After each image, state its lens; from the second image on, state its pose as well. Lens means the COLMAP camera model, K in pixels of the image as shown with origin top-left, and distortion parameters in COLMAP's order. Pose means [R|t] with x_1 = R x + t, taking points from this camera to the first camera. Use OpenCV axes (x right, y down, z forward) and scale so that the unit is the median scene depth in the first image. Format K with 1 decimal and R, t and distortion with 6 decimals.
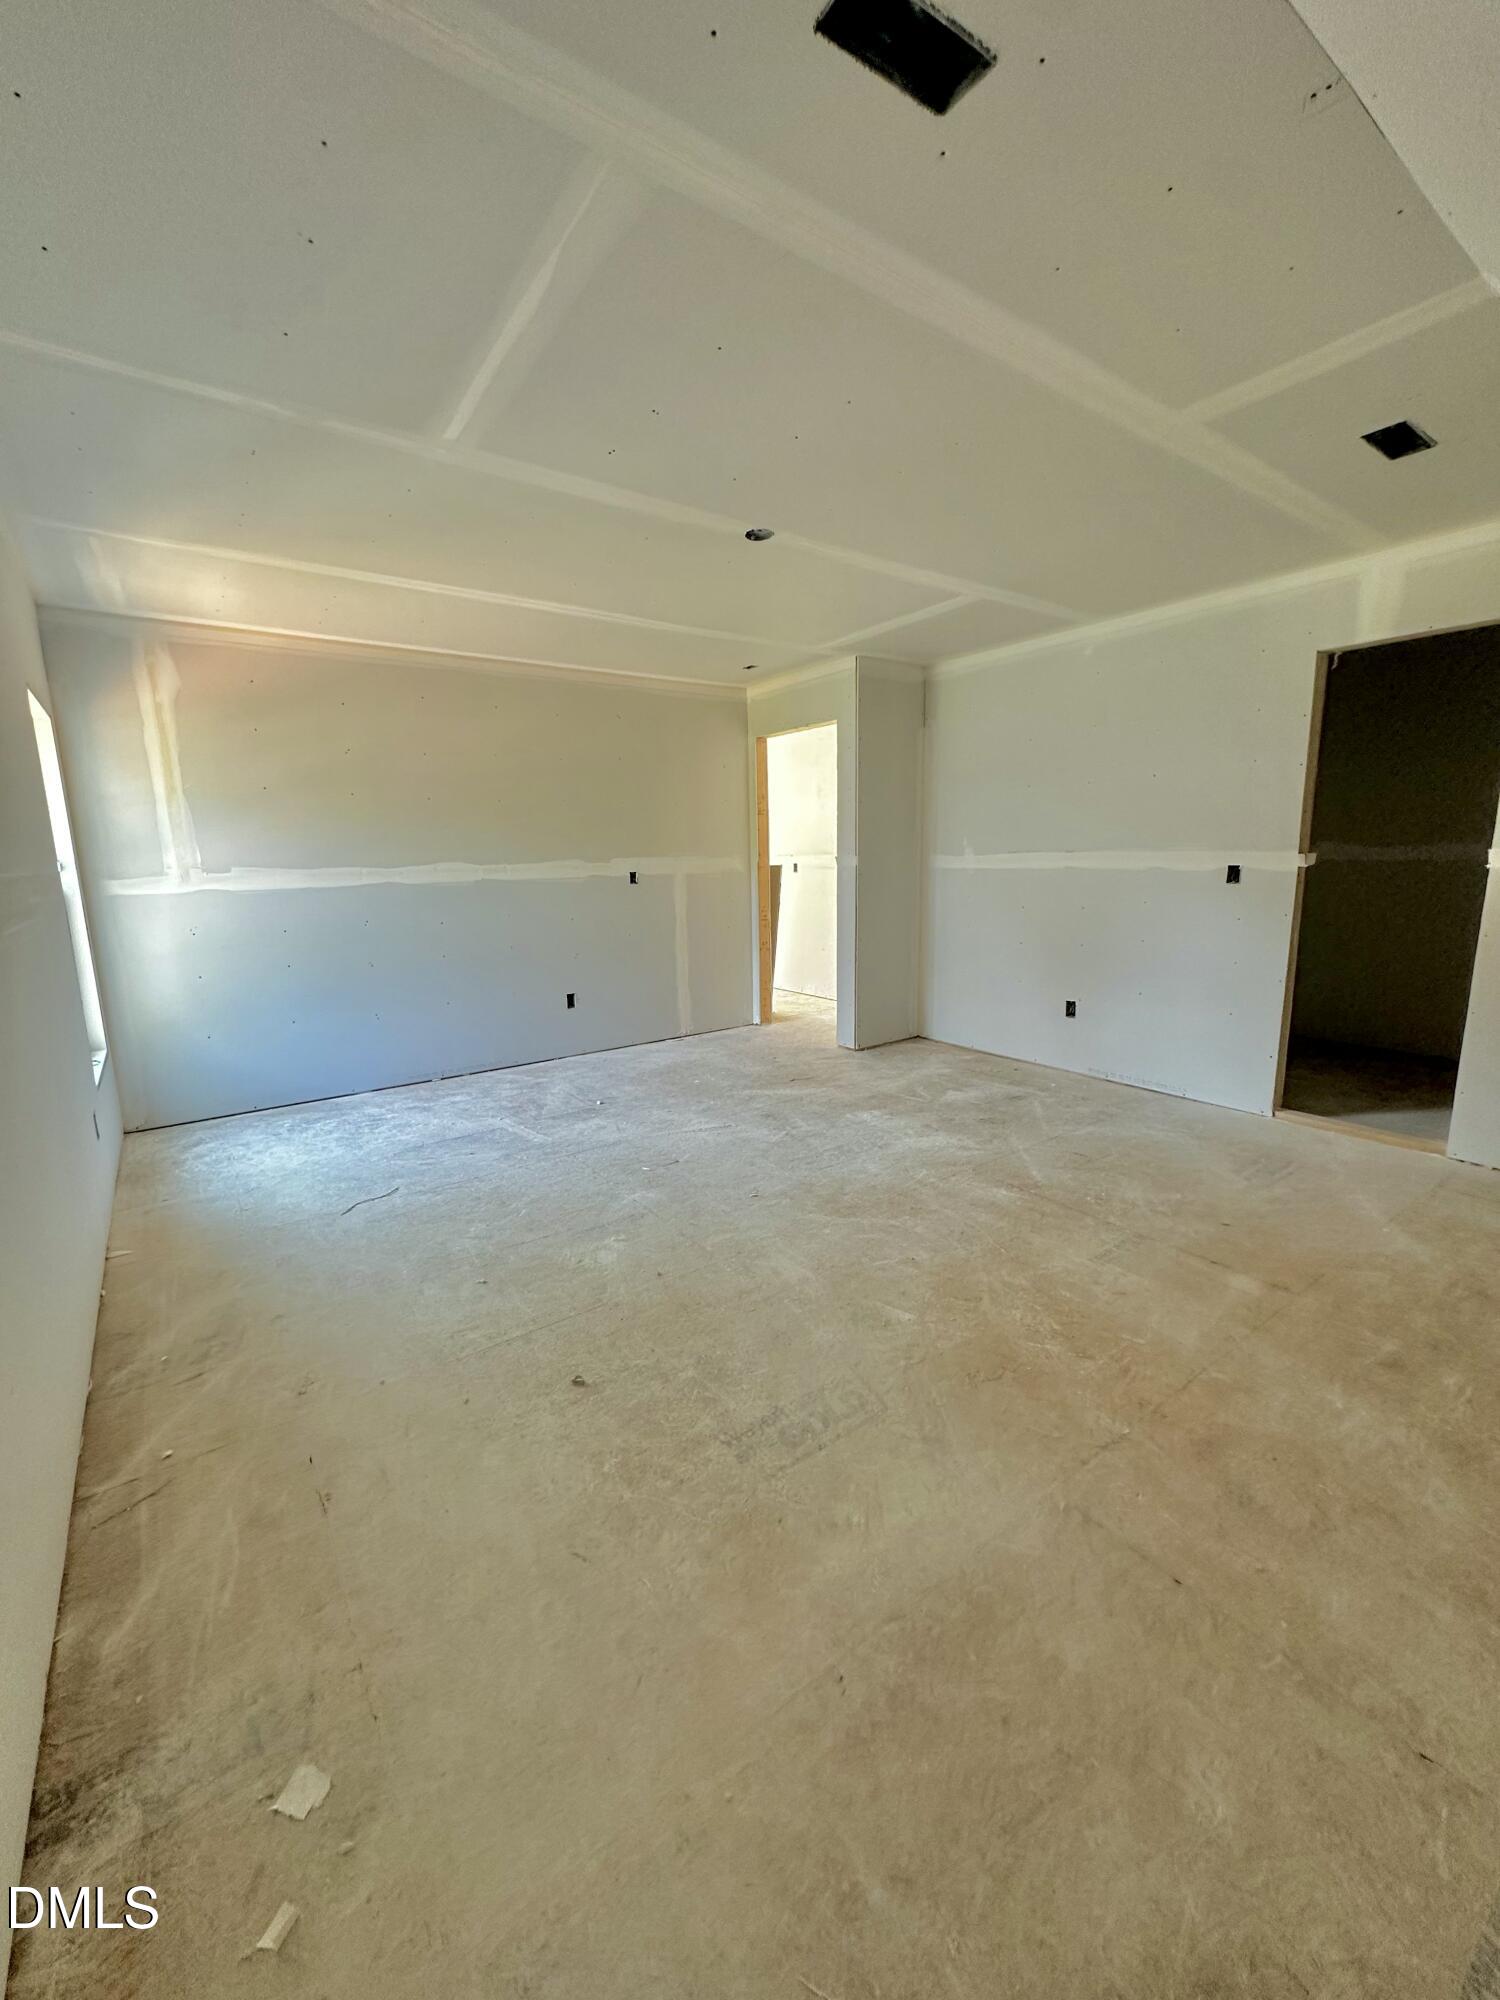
lens RADIAL K [[803.0, 0, 750.0], [0, 803.0, 1000.0], [0, 0, 1]] dist [0.009152, 0.000006]
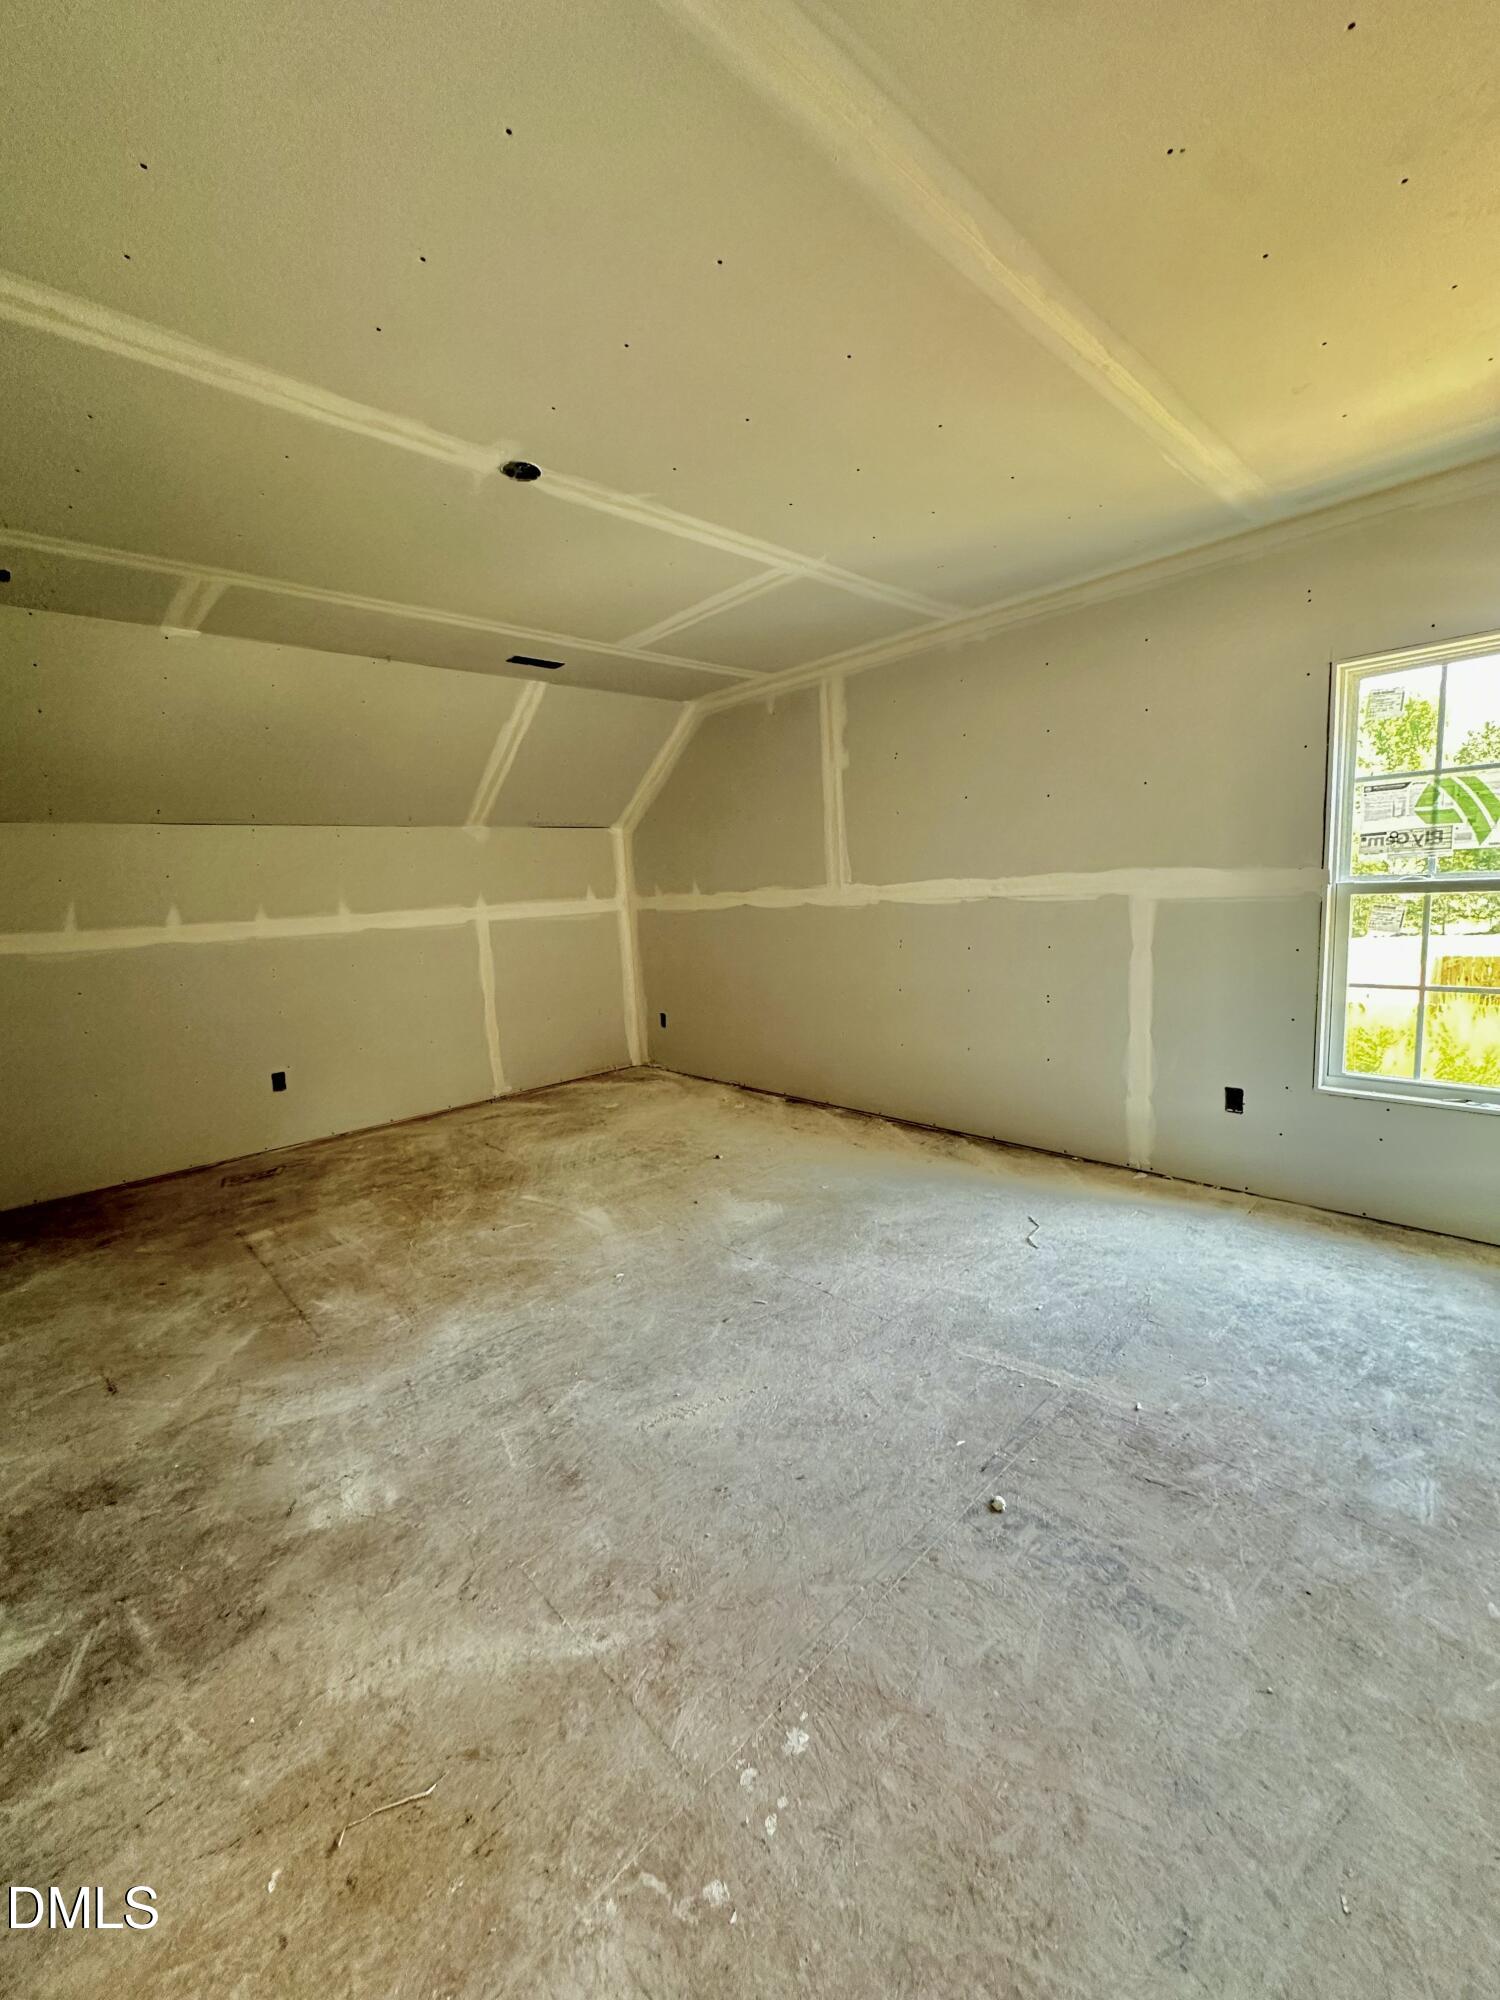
lens RADIAL K [[803.0, 0, 750.0], [0, 803.0, 1000.0], [0, 0, 1]] dist [0.009152, 0.000006]
pose [[-0.988402, 0.093160, -0.119930, -0.060718], [0.049983, 0.945295, 0.322364, -0.330285], [0.143401, 0.312631, -0.938988, 1.785688]]
